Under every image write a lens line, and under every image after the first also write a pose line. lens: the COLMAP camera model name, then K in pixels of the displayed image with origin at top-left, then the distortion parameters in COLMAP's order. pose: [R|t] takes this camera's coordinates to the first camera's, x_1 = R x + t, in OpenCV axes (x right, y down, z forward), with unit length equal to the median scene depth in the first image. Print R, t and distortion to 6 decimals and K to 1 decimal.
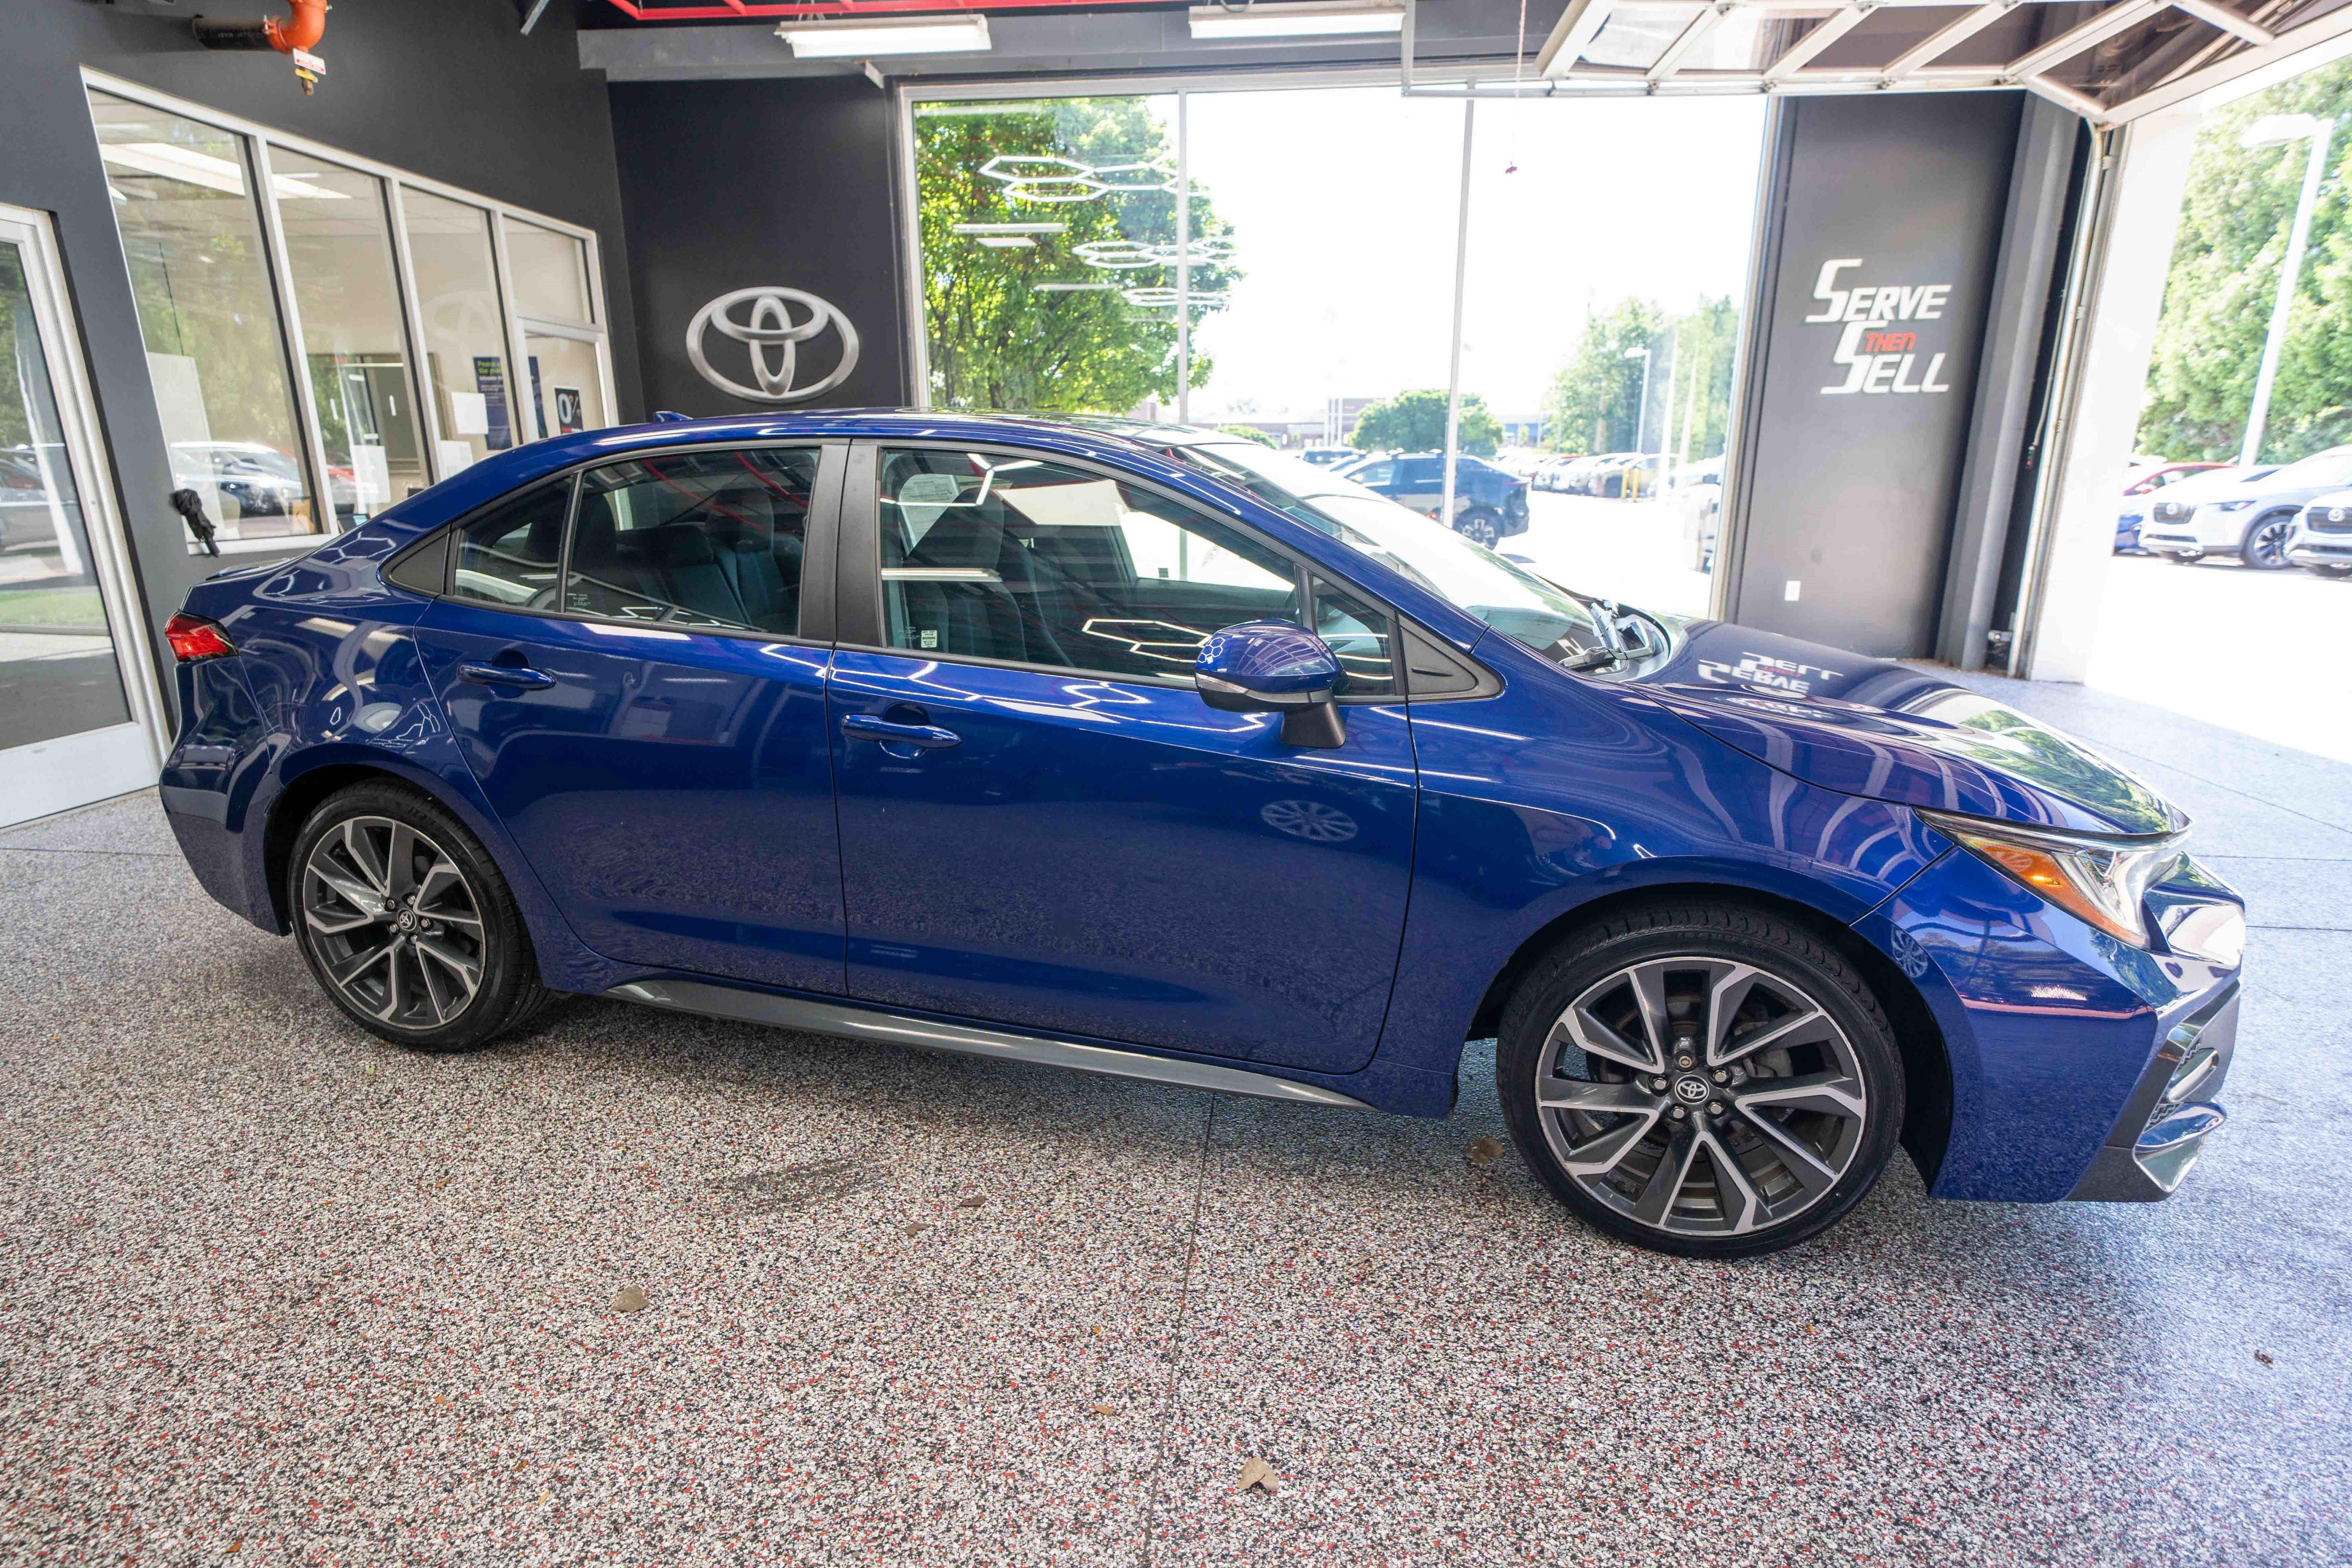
lens RADIAL K [[1243.0, 0, 1176.0], [0, 1243.0, 784.0], [0, 0, 1]] dist [0.020232, 0.000325]
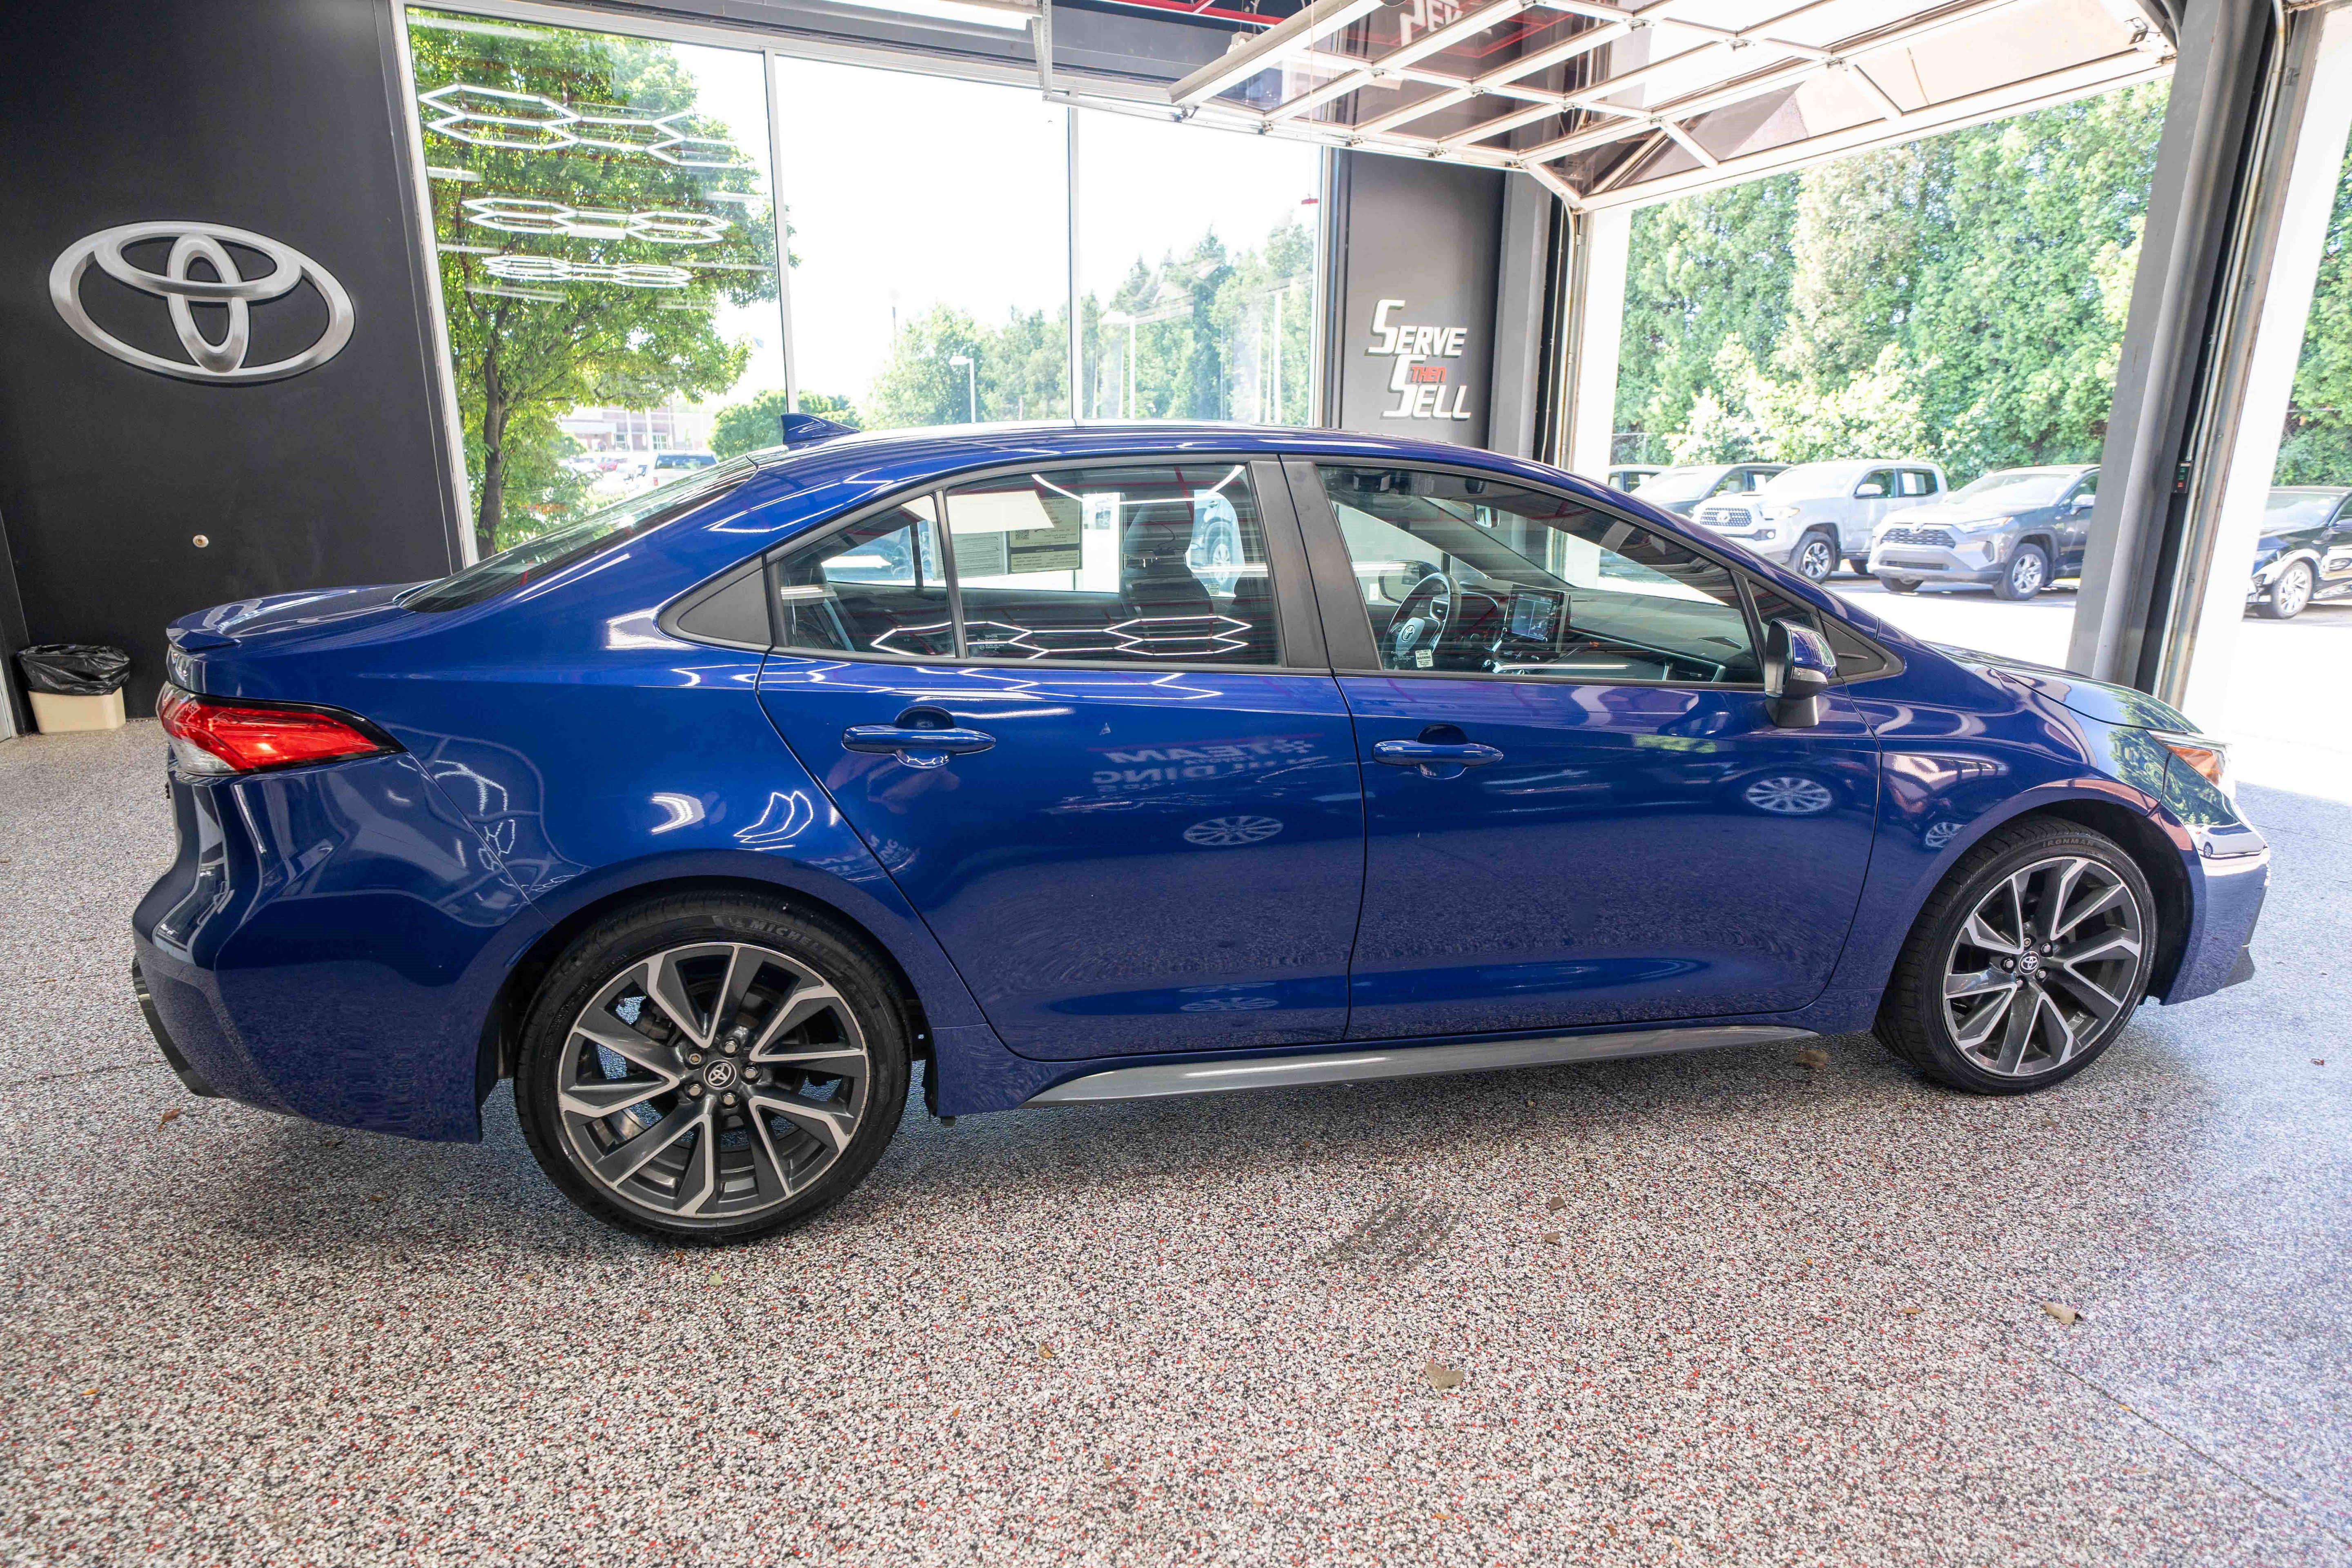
lens RADIAL K [[1333.5, 0, 1174.6], [0, 1333.5, 796.3], [0, 0, 1]] dist [0.017146, 0.014431]
pose [[0.866634, -0.111504, 0.486325, -0.279175], [0.117562, 0.992900, 0.018154, -0.015790], [-0.484896, 0.041441, 0.873589, 0.054517]]
